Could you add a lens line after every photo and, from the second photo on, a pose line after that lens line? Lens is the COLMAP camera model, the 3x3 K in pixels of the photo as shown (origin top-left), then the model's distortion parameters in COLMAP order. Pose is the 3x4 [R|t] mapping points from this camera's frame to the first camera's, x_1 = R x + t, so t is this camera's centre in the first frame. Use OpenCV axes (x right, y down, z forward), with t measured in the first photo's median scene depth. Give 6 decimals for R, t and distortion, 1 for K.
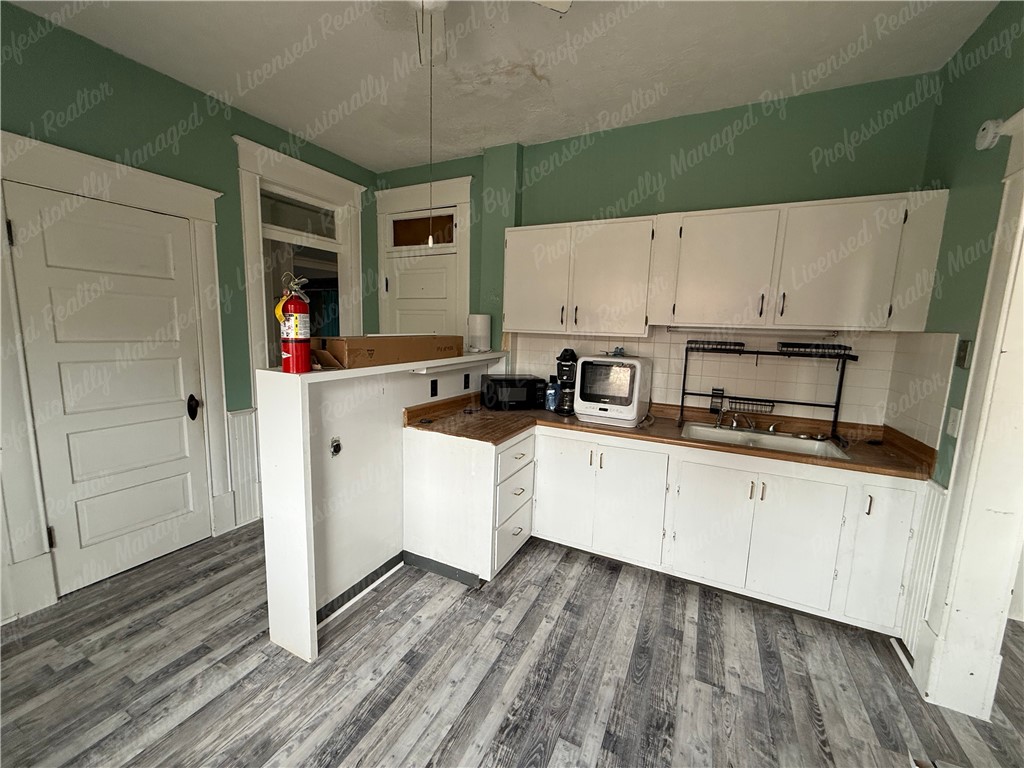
lens RADIAL K [[406.0, 0, 509.9], [0, 406.0, 381.7], [0, 0, 1]] dist [-0.000535, 0.000248]
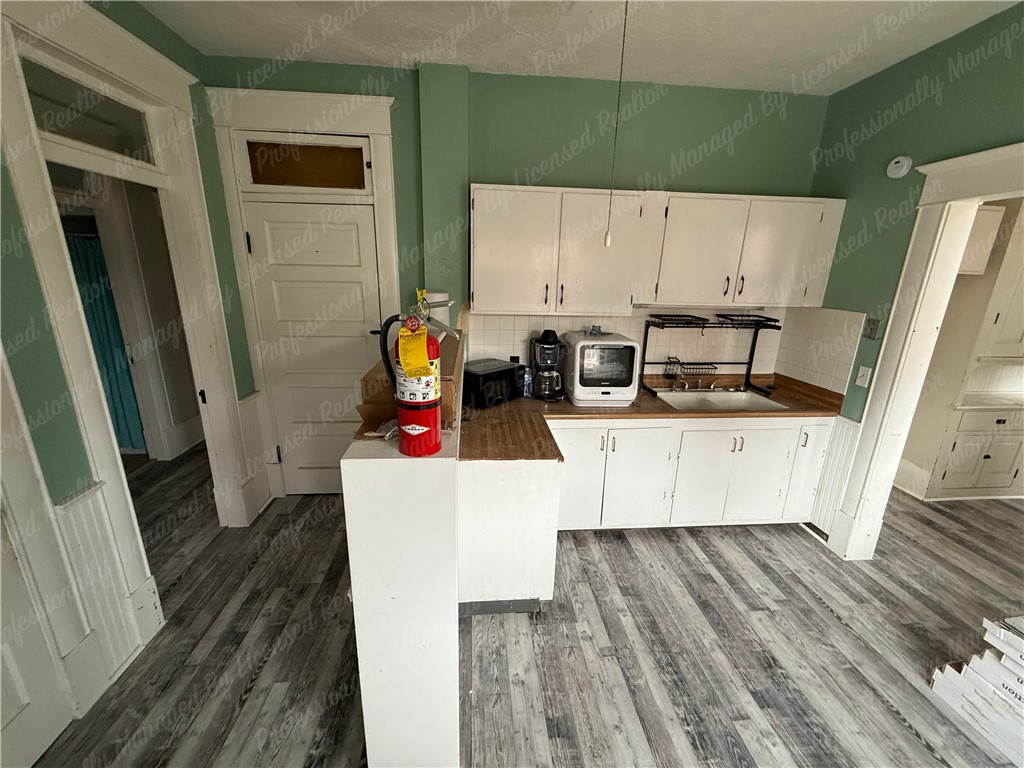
lens RADIAL K [[406.0, 0, 509.5], [0, 406.0, 382.3], [0, 0, 1]] dist [-0.000535, 0.000248]
pose [[0.853587, -0.149715, 0.498974, -0.528336], [0.073536, 0.982851, 0.169103, -0.163201], [-0.515734, -0.107651, 0.849959, 0.318561]]
